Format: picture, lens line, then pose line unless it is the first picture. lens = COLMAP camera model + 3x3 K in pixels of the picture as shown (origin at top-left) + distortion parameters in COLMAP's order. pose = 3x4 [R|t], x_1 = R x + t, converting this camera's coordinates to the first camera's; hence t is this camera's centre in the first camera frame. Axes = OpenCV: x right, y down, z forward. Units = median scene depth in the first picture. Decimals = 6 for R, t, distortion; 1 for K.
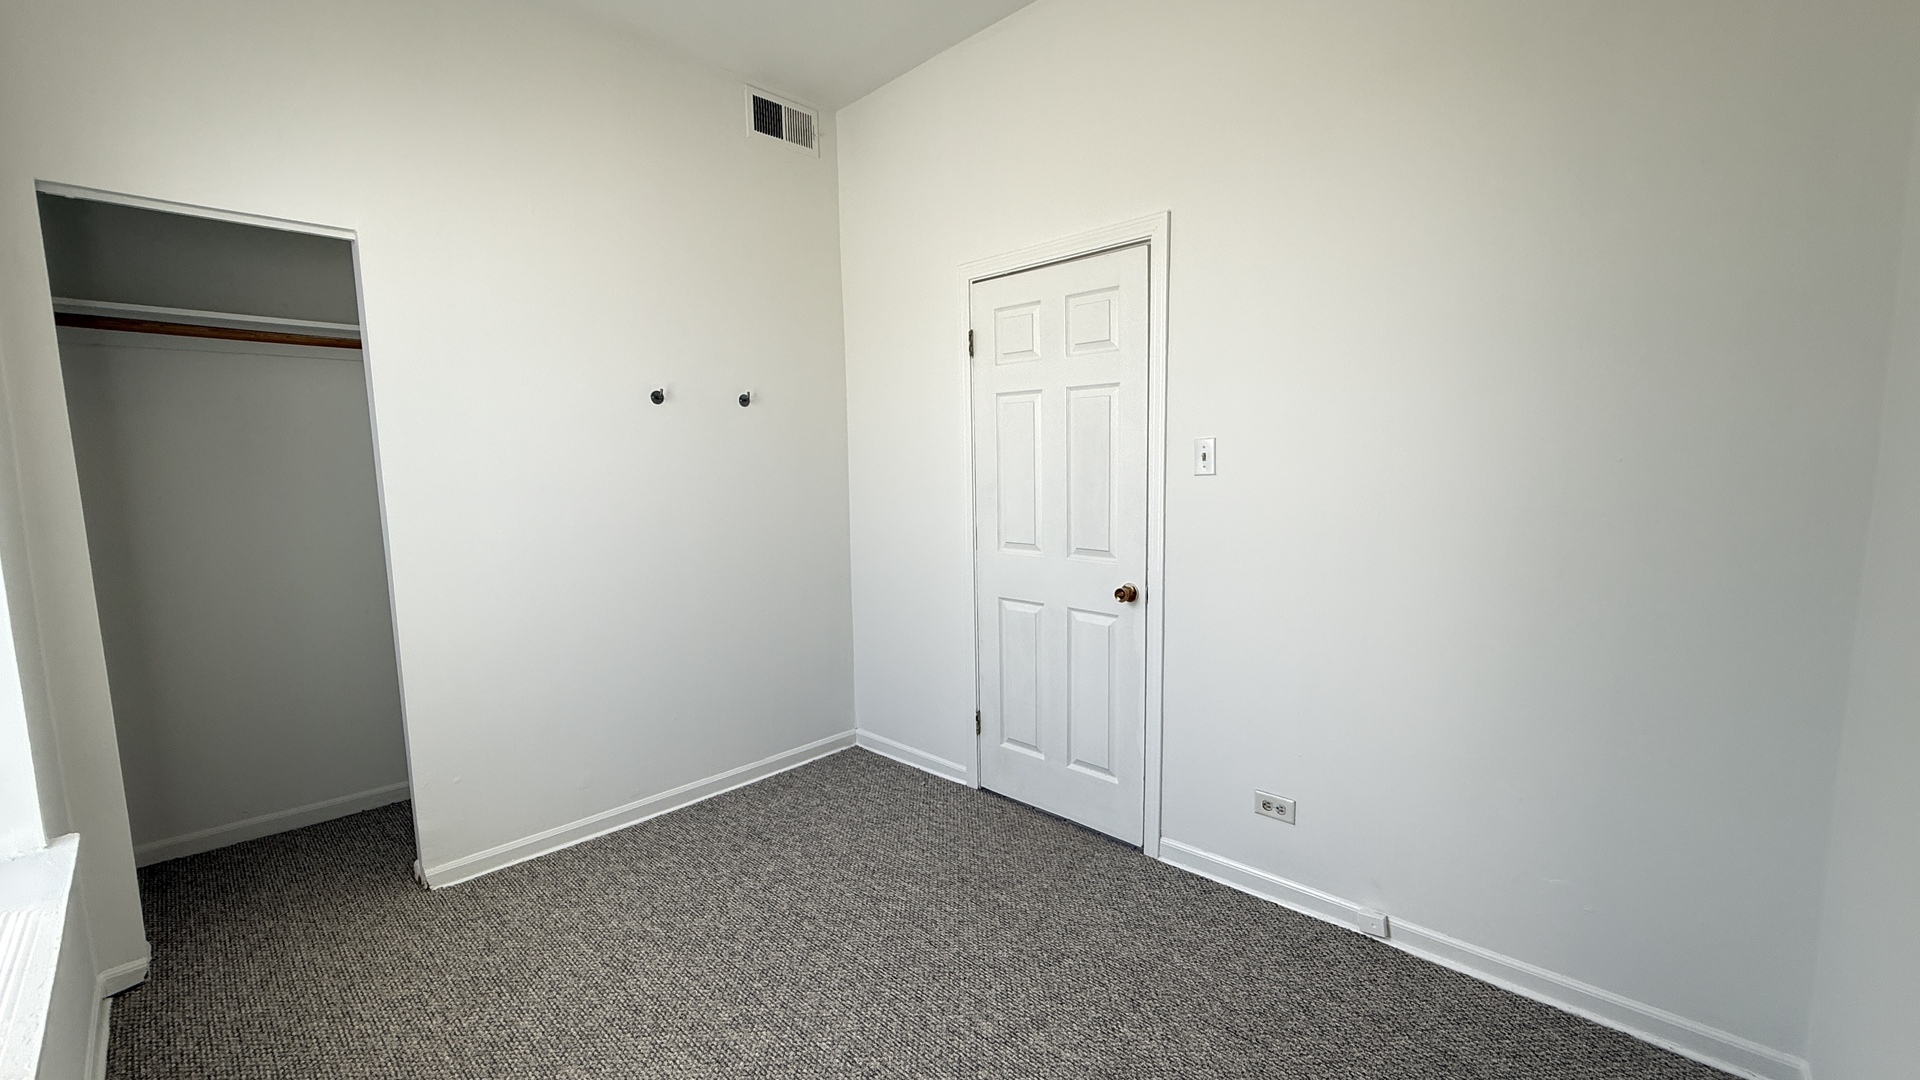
lens RADIAL K [[758.4, 0, 953.6], [0, 758.4, 542.0], [0, 0, 1]] dist [-0.001436, -0.000574]
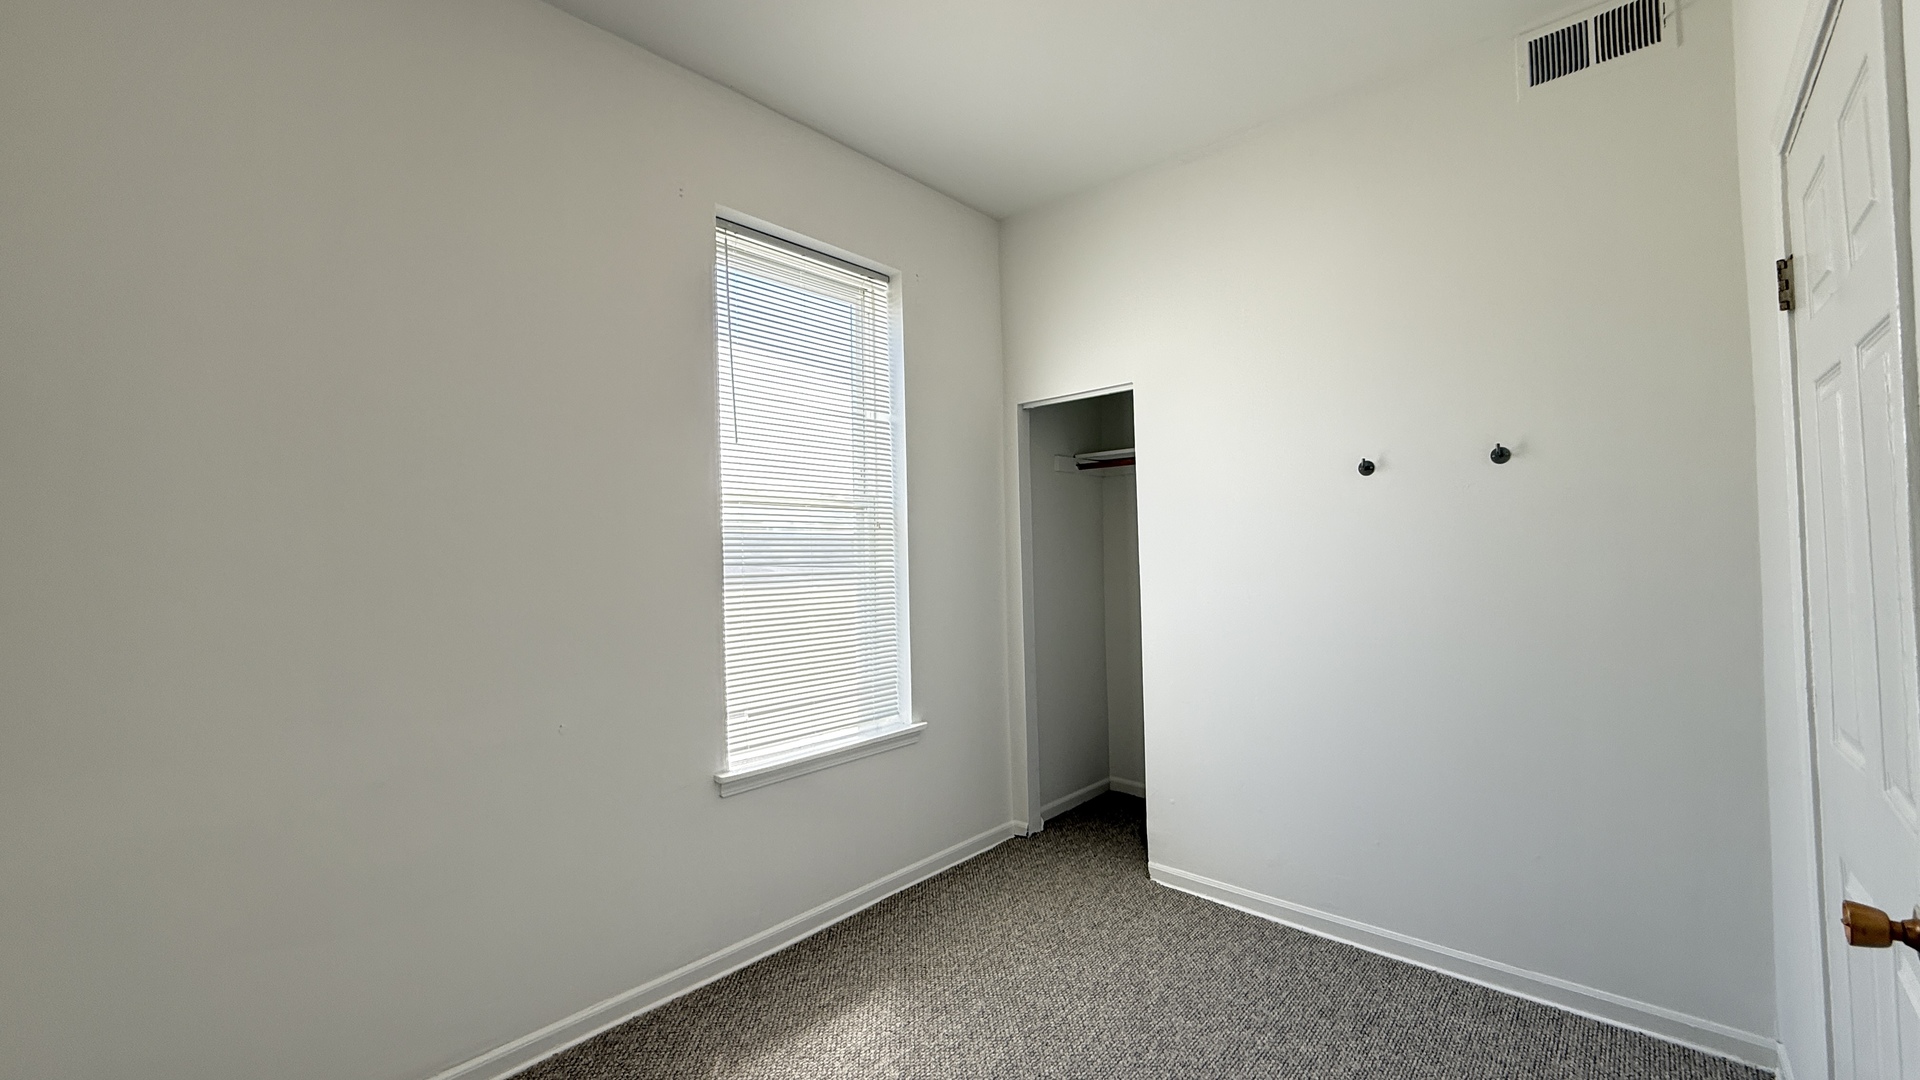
lens RADIAL K [[758.4, 0, 953.2], [0, 758.4, 536.5], [0, 0, 1]] dist [-0.001436, -0.000574]
pose [[0.022589, -0.011168, -0.999682, 0.537485], [-0.086808, 0.996139, -0.013090, -0.062286], [0.995969, 0.087076, 0.021533, 0.551609]]
